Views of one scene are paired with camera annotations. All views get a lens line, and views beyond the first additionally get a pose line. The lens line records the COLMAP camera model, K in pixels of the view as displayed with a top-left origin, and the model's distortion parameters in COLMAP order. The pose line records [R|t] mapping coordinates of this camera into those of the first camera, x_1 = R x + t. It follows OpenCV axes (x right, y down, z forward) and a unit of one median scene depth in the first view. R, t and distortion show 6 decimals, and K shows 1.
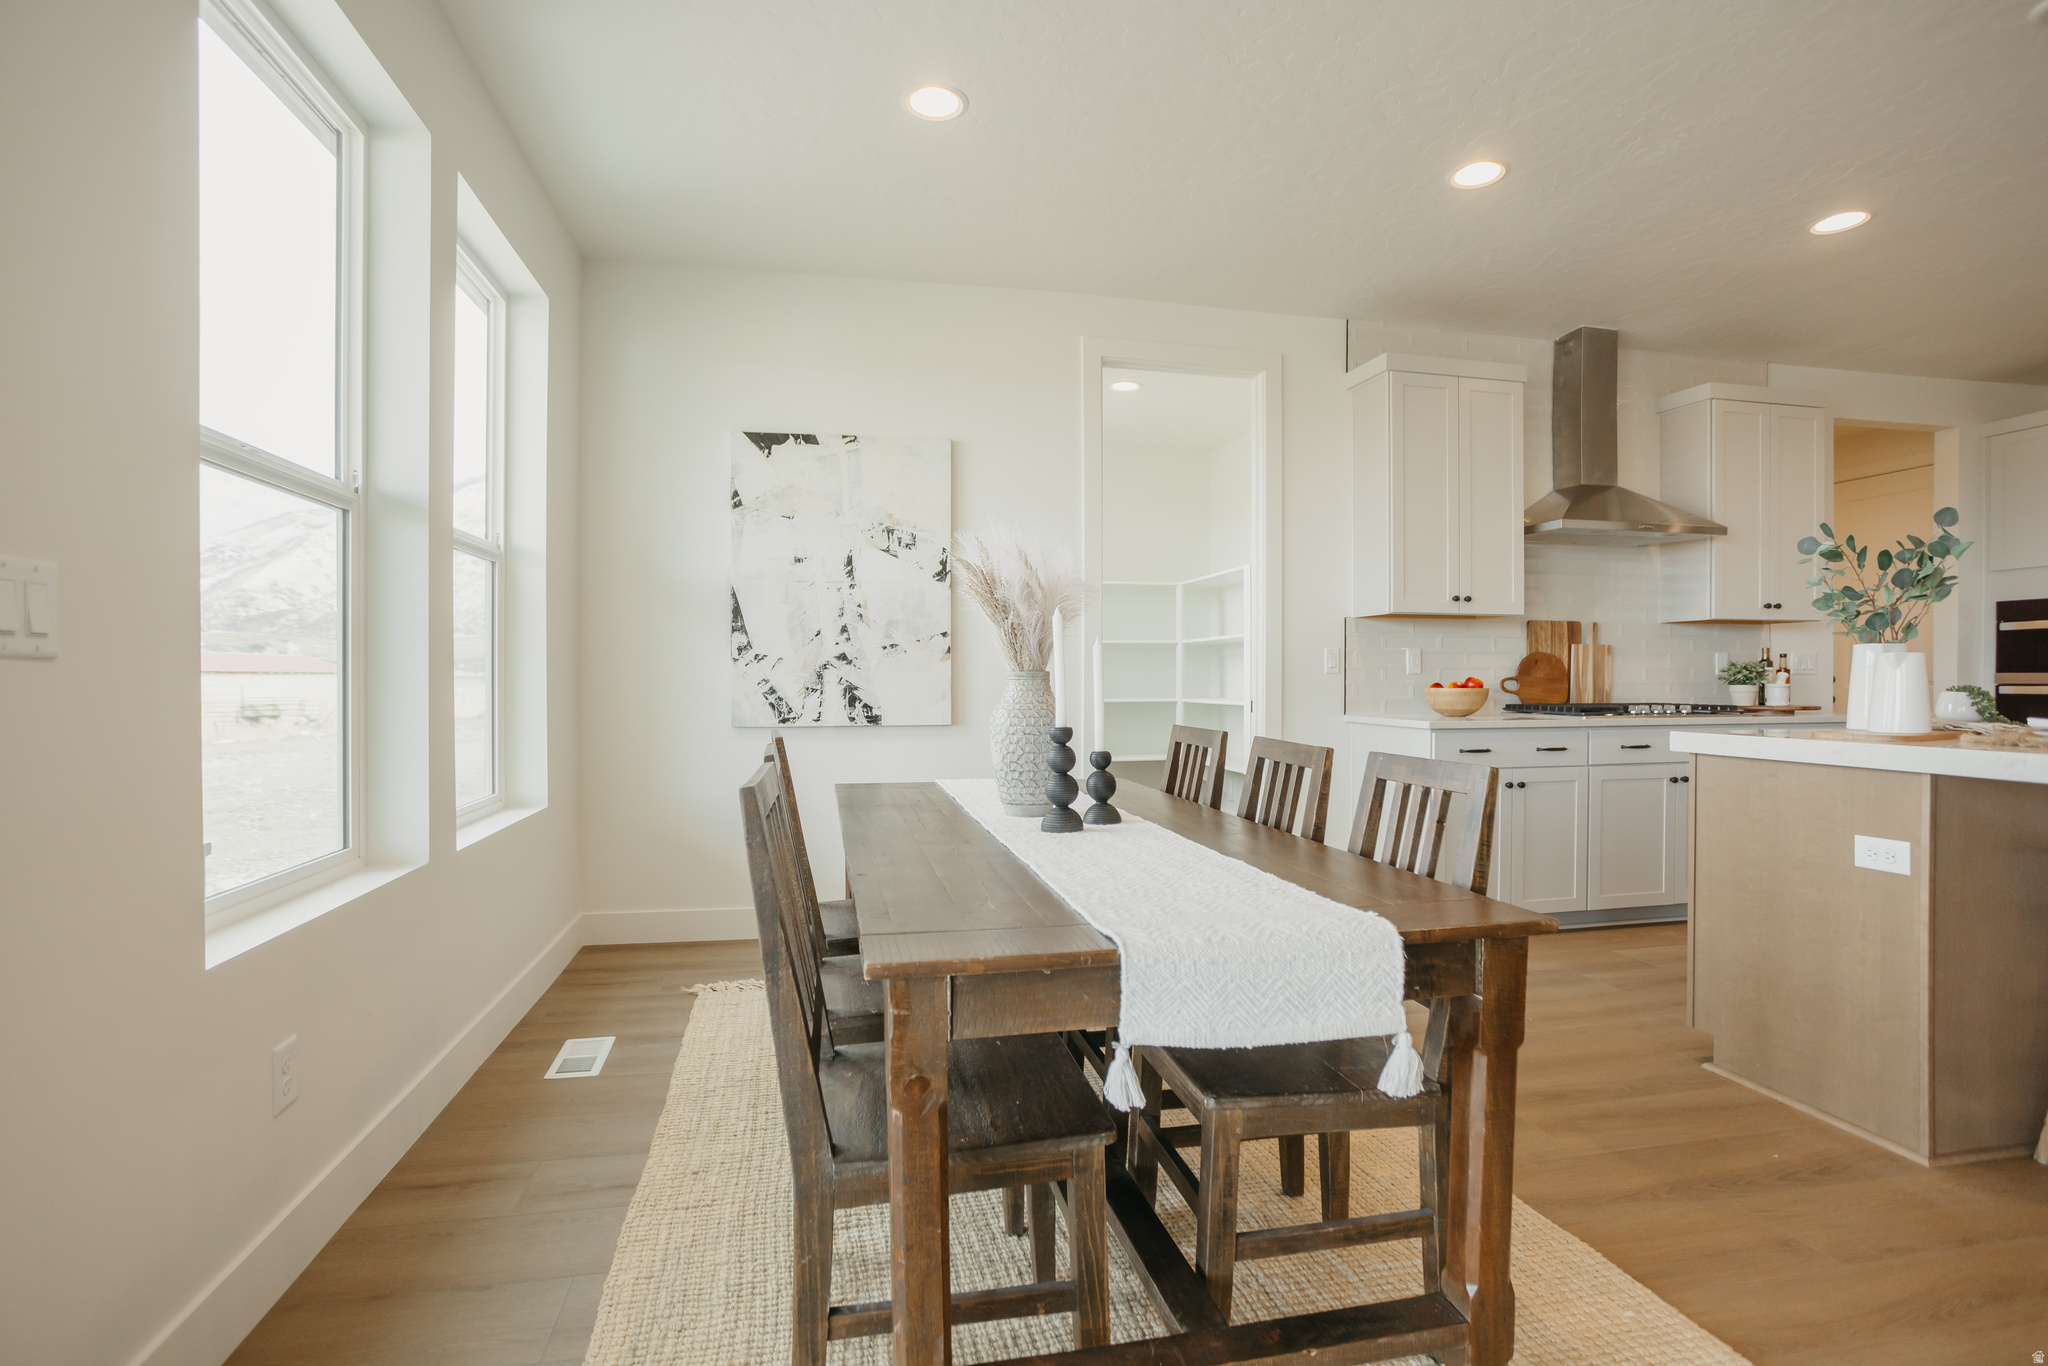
lens RADIAL K [[906.1, 0, 1028.3], [0, 906.1, 686.0], [0, 0, 1]] dist [0.002876, 0.000669]
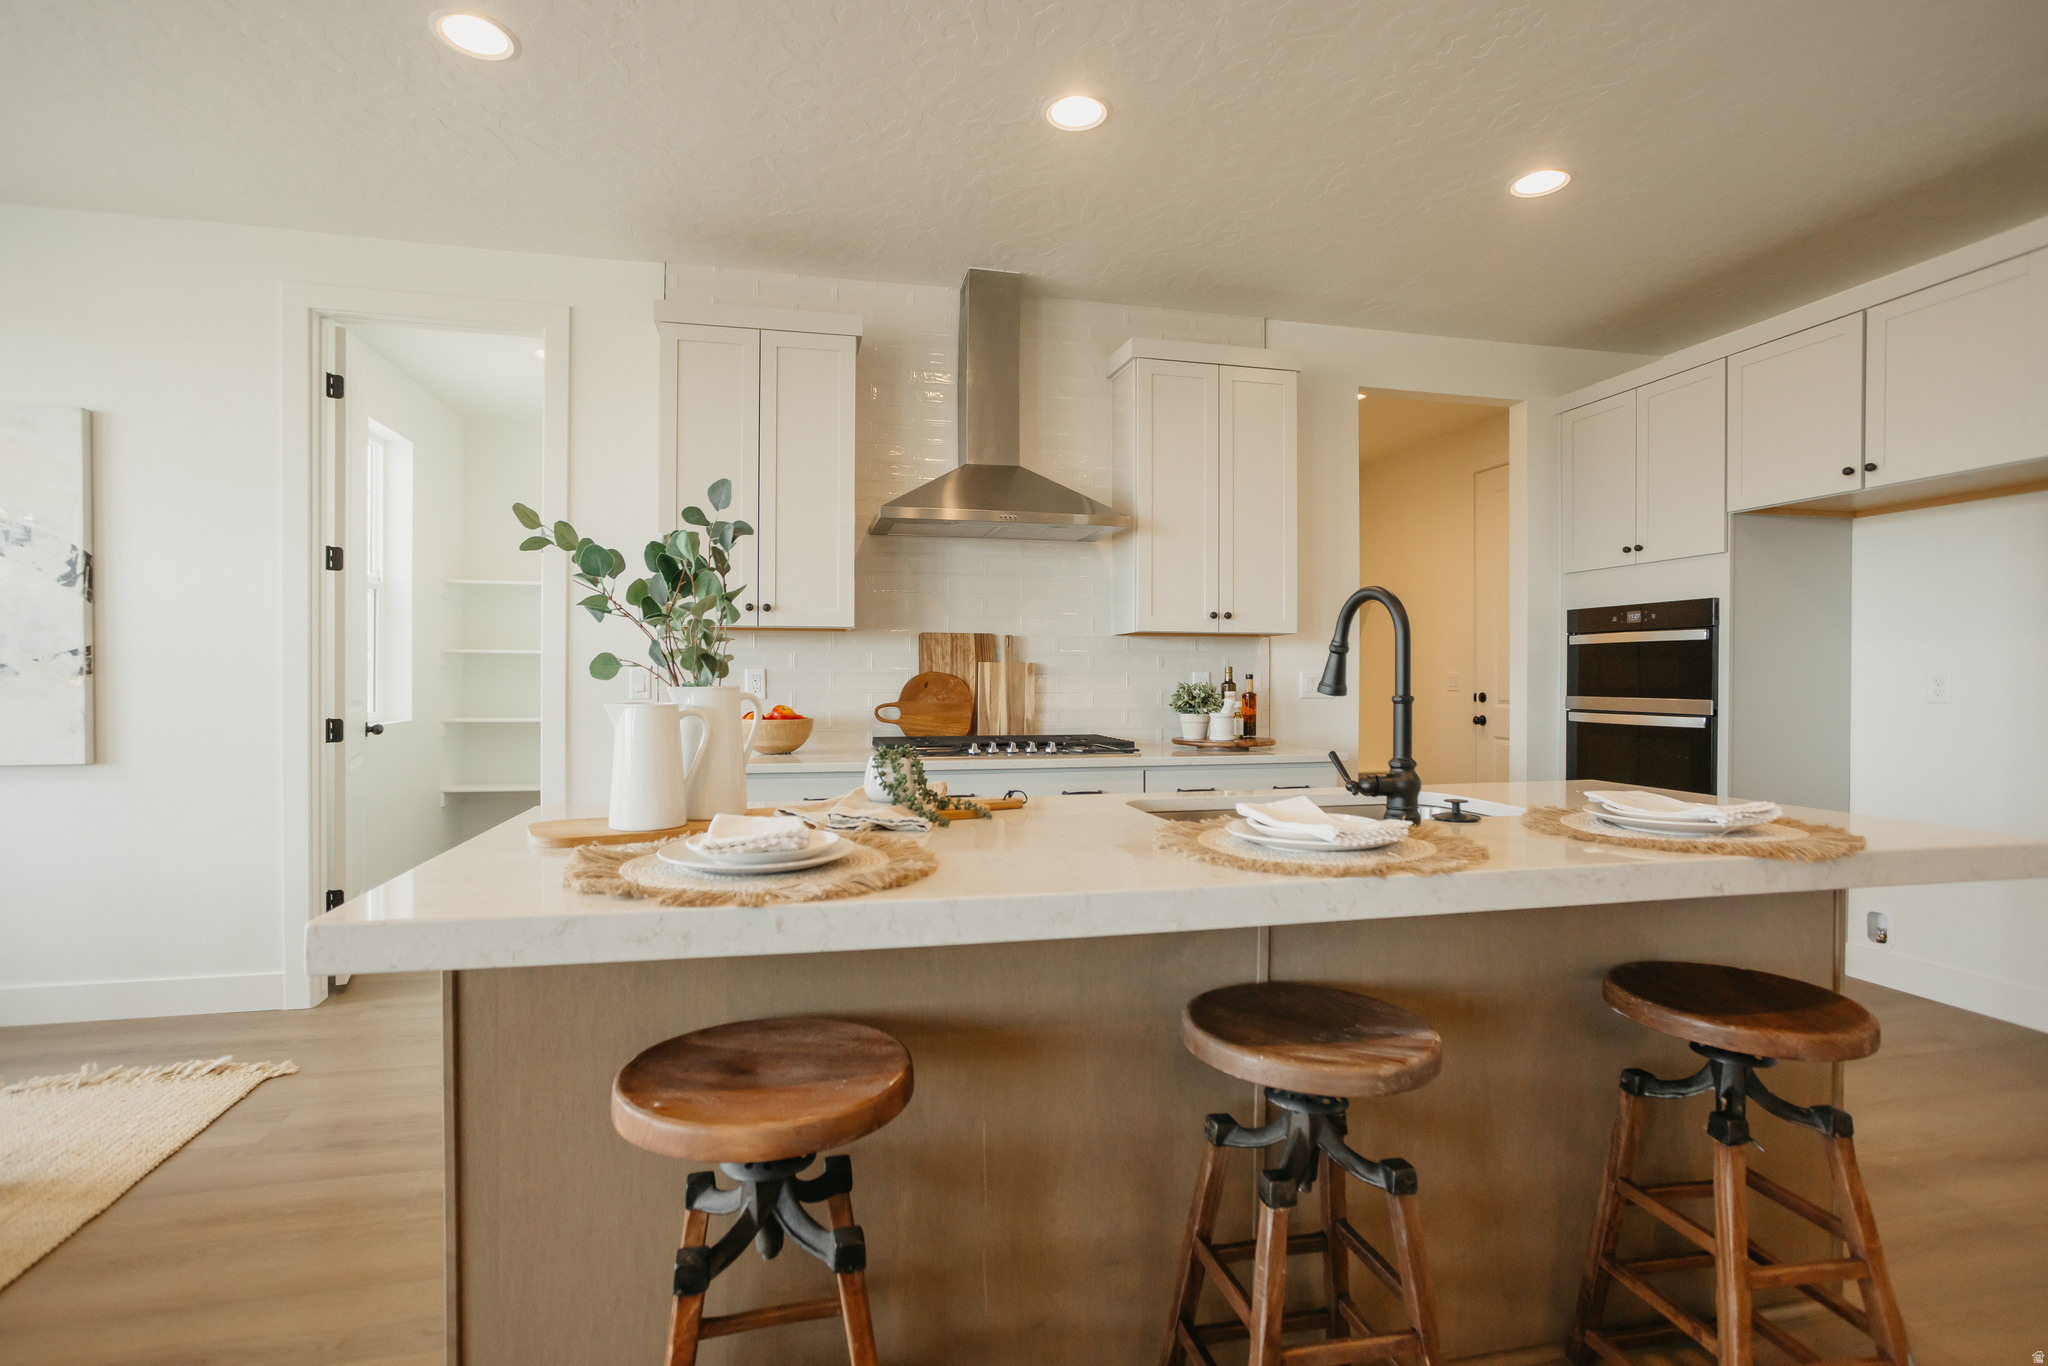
lens RADIAL K [[992.6, 0, 1013.1], [0, 992.6, 693.7], [0, 0, 1]] dist [-0.015427, 0.000303]
pose [[0.999990, -0.003745, -0.002266, 0.631217], [0.003686, 0.999675, -0.025217, 0.004276], [0.002360, 0.025208, 0.999679, 0.119399]]
